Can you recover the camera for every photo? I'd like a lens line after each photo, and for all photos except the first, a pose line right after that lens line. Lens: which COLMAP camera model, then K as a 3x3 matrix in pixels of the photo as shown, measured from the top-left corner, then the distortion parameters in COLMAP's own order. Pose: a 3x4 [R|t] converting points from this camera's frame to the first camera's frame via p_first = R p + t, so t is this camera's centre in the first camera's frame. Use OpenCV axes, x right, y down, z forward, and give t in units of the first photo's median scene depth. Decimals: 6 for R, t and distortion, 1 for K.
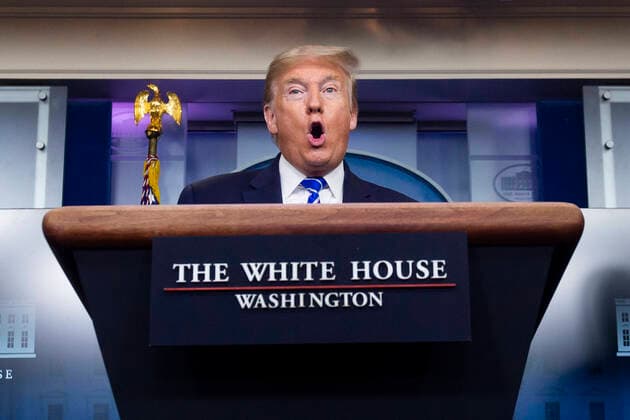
lens RADIAL K [[1459.8, 0, 315.0], [0, 1459.8, 210.0], [0, 0, 1]] dist [-0.316754, -0.289605]
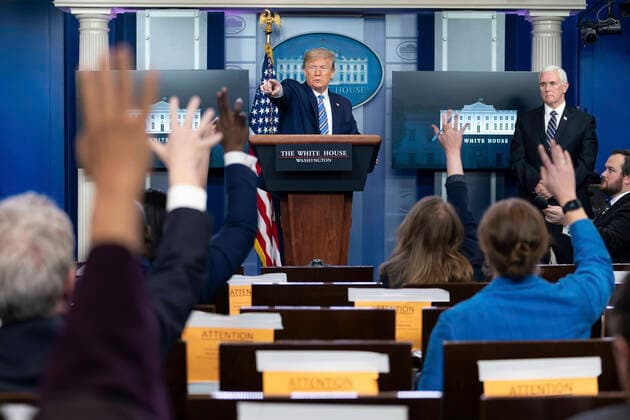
lens RADIAL K [[1459.8, 0, 315.0], [0, 1459.8, 210.0], [0, 0, 1]] dist [-0.316754, -0.289605]
pose [[0.999981, 0.005818, -0.001868, 0.003541], [-0.005170, 0.968523, 0.248872, -0.349108], [0.003257, -0.248857, 0.968535, -1.280805]]
